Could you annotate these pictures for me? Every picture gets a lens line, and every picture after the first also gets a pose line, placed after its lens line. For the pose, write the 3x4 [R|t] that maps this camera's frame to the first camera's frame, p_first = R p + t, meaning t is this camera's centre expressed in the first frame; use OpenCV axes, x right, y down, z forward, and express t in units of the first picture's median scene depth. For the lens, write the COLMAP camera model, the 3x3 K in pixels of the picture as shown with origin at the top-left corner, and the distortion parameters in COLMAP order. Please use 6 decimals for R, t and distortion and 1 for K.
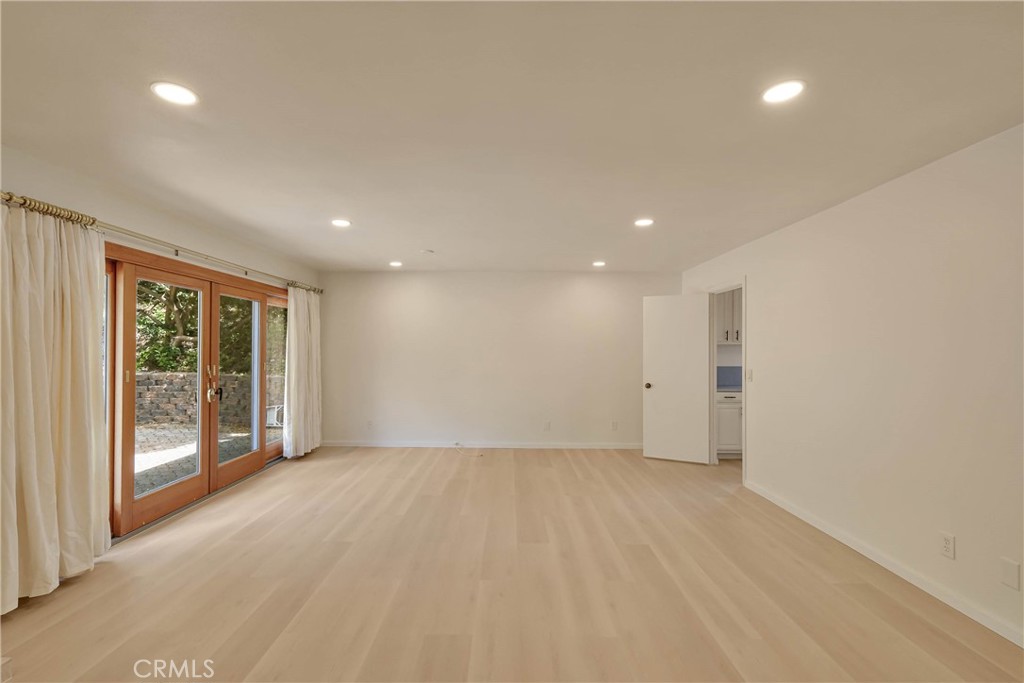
lens RADIAL K [[447.9, 0, 503.1], [0, 447.9, 346.7], [0, 0, 1]] dist [0.000057, -0.000193]
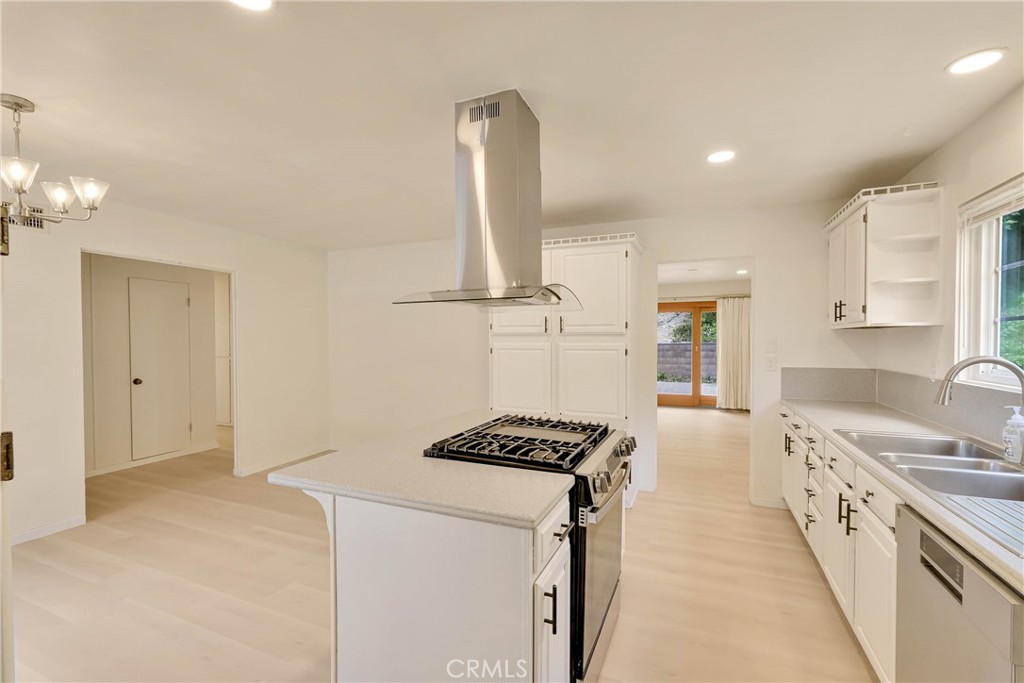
lens RADIAL K [[447.9, 0, 503.1], [0, 447.9, 346.7], [0, 0, 1]] dist [0.000057, -0.000193]
pose [[-0.393744, 0.015438, -0.919091, 1.485764], [0.003576, 0.999877, 0.015263, 0.008178], [0.919213, 0.002723, -0.393750, 1.089282]]
